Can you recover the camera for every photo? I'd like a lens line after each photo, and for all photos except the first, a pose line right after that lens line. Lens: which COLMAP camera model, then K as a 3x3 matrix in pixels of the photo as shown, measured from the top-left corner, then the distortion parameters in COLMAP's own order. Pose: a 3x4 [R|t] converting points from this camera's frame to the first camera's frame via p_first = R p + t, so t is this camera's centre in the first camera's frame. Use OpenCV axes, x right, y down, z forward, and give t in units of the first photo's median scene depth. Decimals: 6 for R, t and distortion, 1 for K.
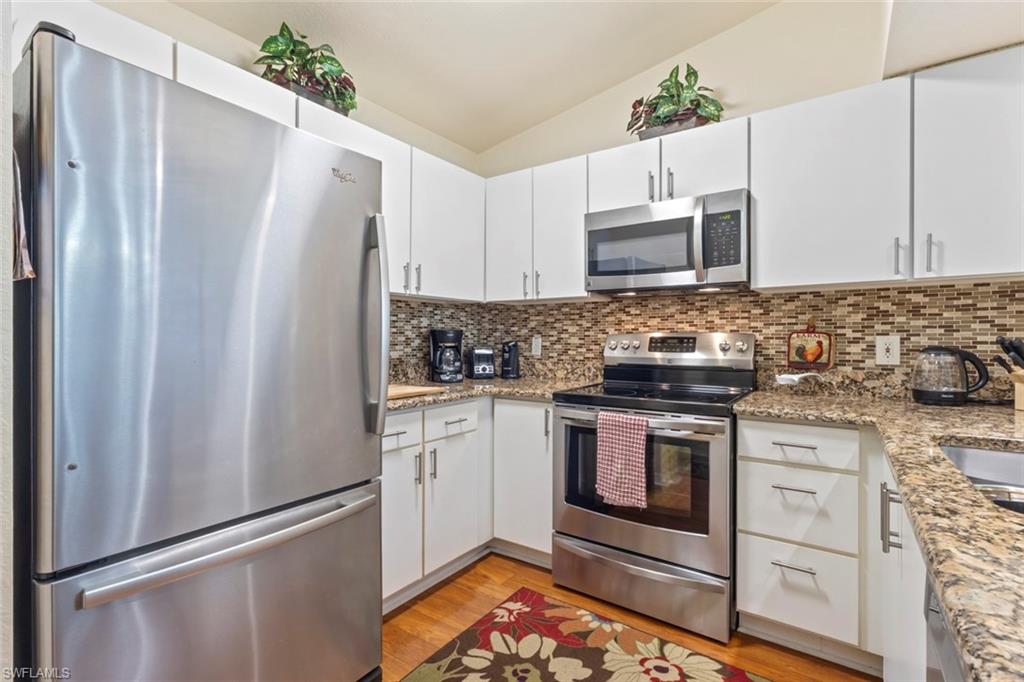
lens RADIAL K [[469.9, 0, 513.4], [0, 469.9, 340.4], [0, 0, 1]] dist [0.003207, -0.001238]
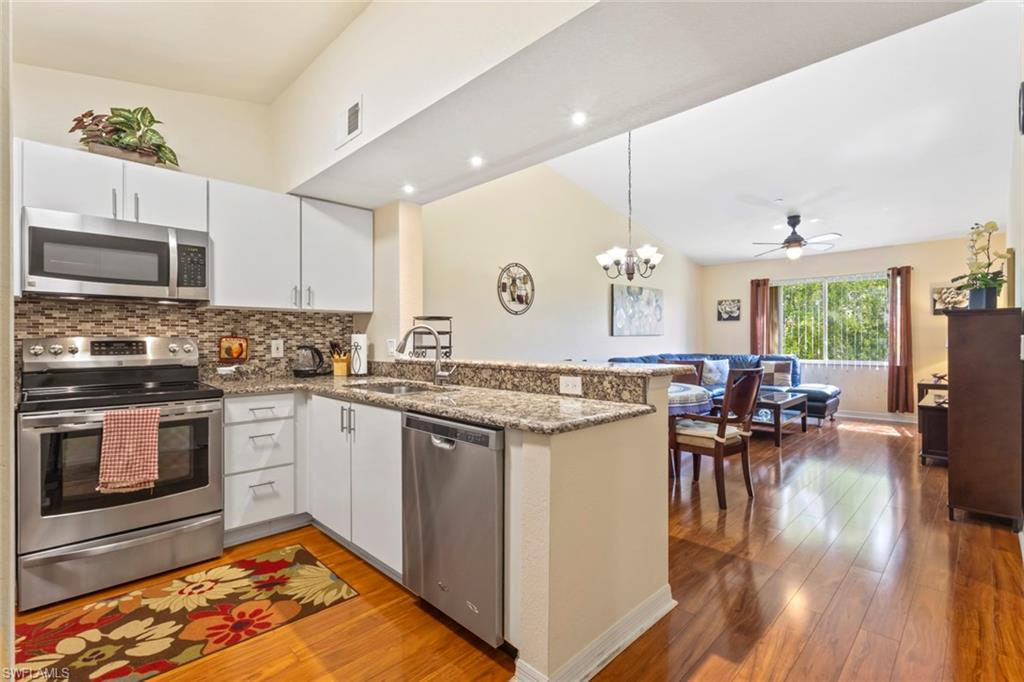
lens RADIAL K [[469.9, 0, 506.1], [0, 469.9, 337.5], [0, 0, 1]] dist [0.003207, -0.001238]
pose [[0.182930, 0.002961, 0.983121, -0.614922], [0.006970, 0.999966, -0.004308, -0.004795], [-0.983101, 0.007640, 0.182904, -0.088460]]
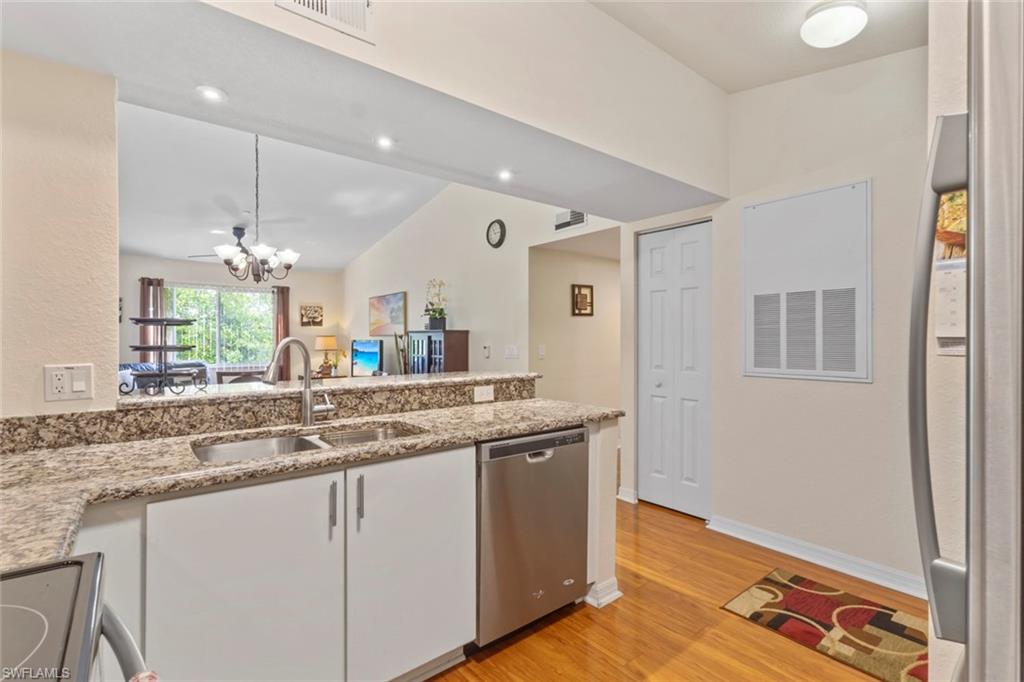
lens RADIAL K [[469.9, 0, 506.5], [0, 469.9, 338.2], [0, 0, 1]] dist [0.003207, -0.001238]
pose [[-0.956598, 0.001074, 0.291407, -0.022260], [0.002297, 0.999990, 0.003855, -0.046488], [-0.291400, 0.004357, -0.956591, 1.014764]]
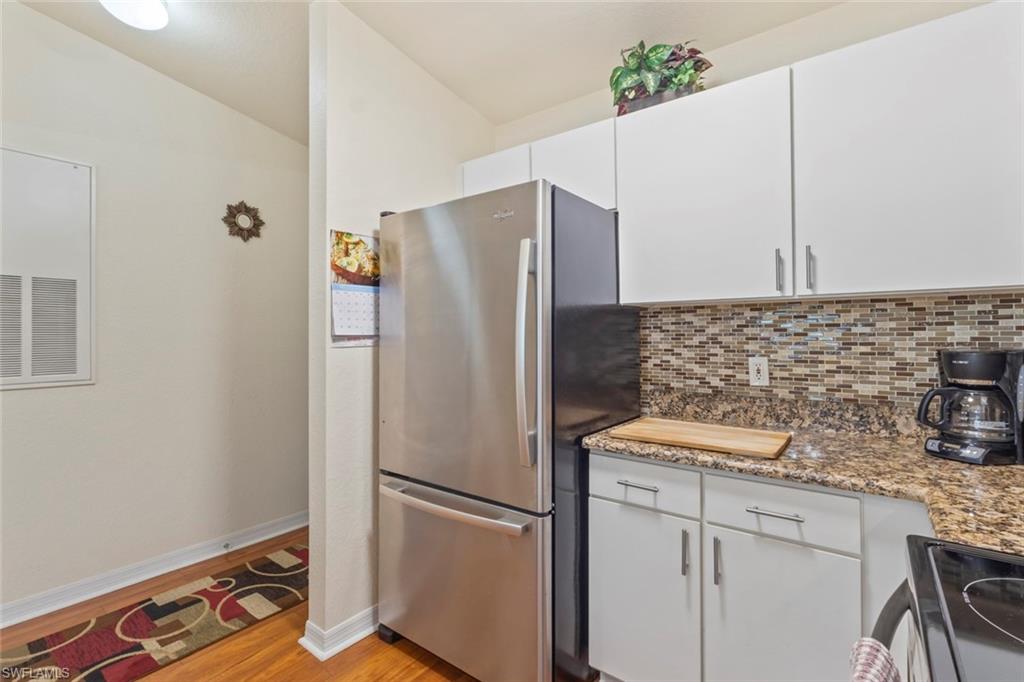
lens RADIAL K [[469.9, 0, 507.3], [0, 469.9, 331.6], [0, 0, 1]] dist [0.003207, -0.001238]
pose [[-0.048225, -0.009551, -0.998791, 0.456340], [-0.003807, 0.999949, -0.009378, -0.044553], [0.998829, 0.003350, -0.048259, 0.673976]]
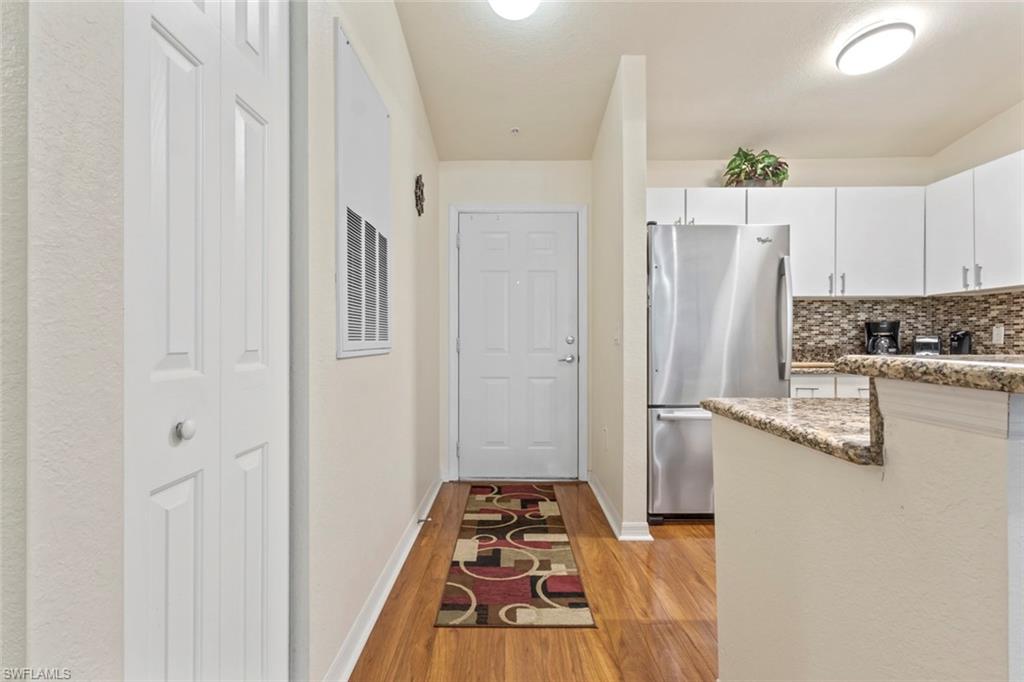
lens RADIAL K [[469.9, 0, 502.2], [0, 469.9, 340.0], [0, 0, 1]] dist [0.003207, -0.001238]
pose [[0.553694, -0.004565, -0.832708, 0.400081], [-0.001046, 0.999980, -0.006178, 0.040005], [0.832720, 0.004291, 0.553678, -0.587143]]
